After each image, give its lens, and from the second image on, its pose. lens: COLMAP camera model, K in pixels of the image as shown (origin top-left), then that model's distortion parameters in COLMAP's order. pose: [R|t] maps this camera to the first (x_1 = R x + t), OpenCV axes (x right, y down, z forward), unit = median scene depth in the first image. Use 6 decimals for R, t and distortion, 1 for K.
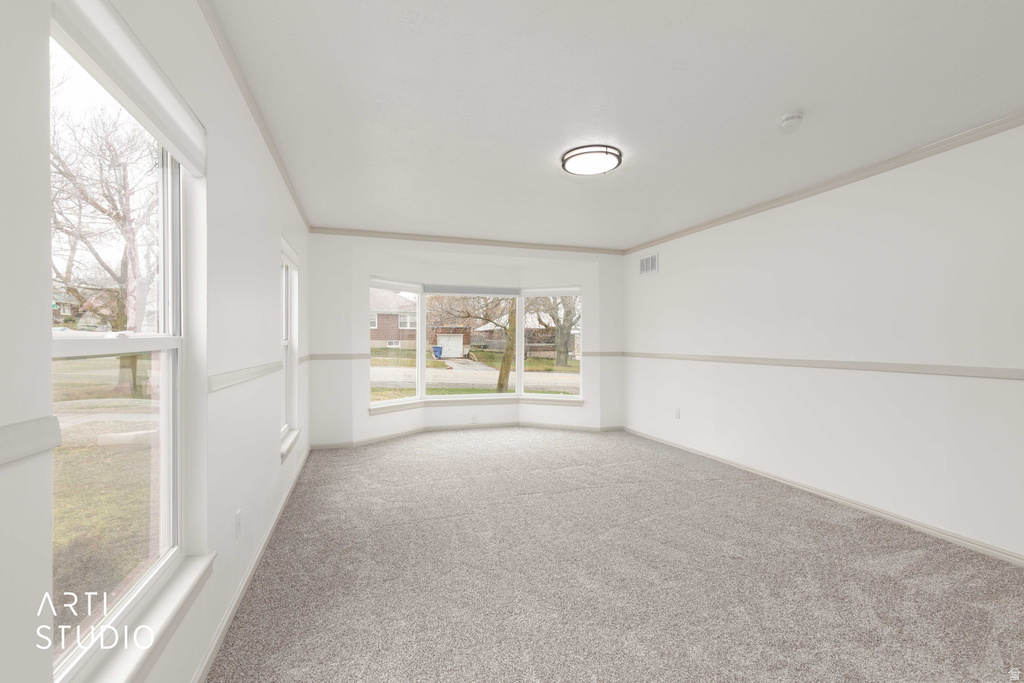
lens RADIAL K [[465.1, 0, 506.3], [0, 465.1, 346.7], [0, 0, 1]] dist [0.005607, 0.000008]
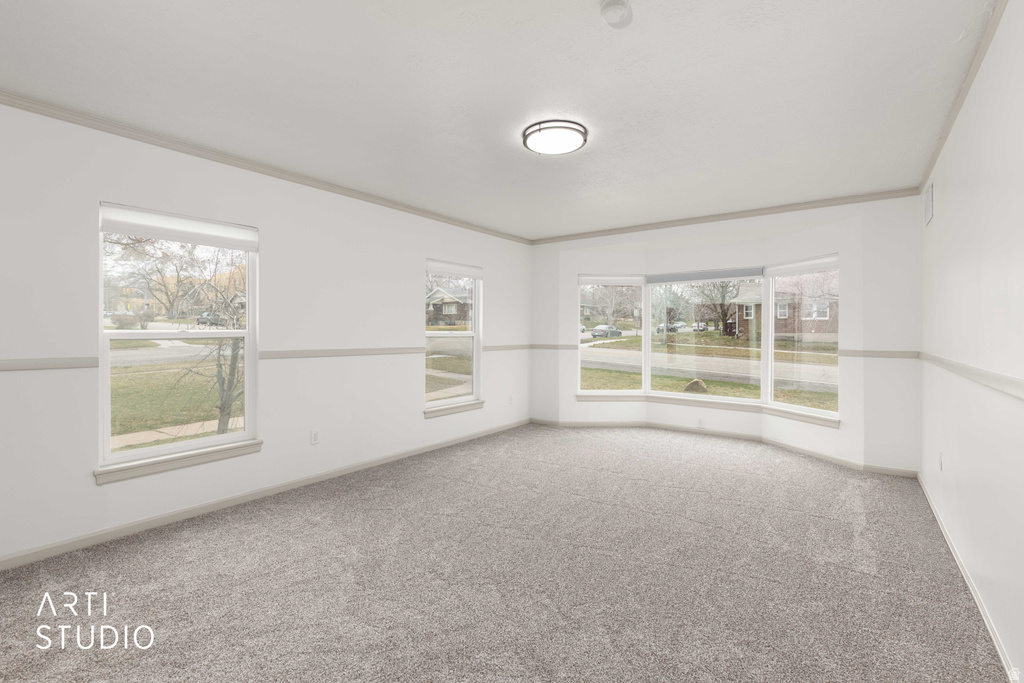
lens RADIAL K [[465.1, 0, 504.5], [0, 465.1, 335.3], [0, 0, 1]] dist [0.005607, 0.000008]
pose [[0.572938, 0.003142, -0.819593, 0.452349], [-0.010568, 0.999938, -0.003555, -0.002000], [0.819531, 0.010699, 0.572935, 0.201652]]
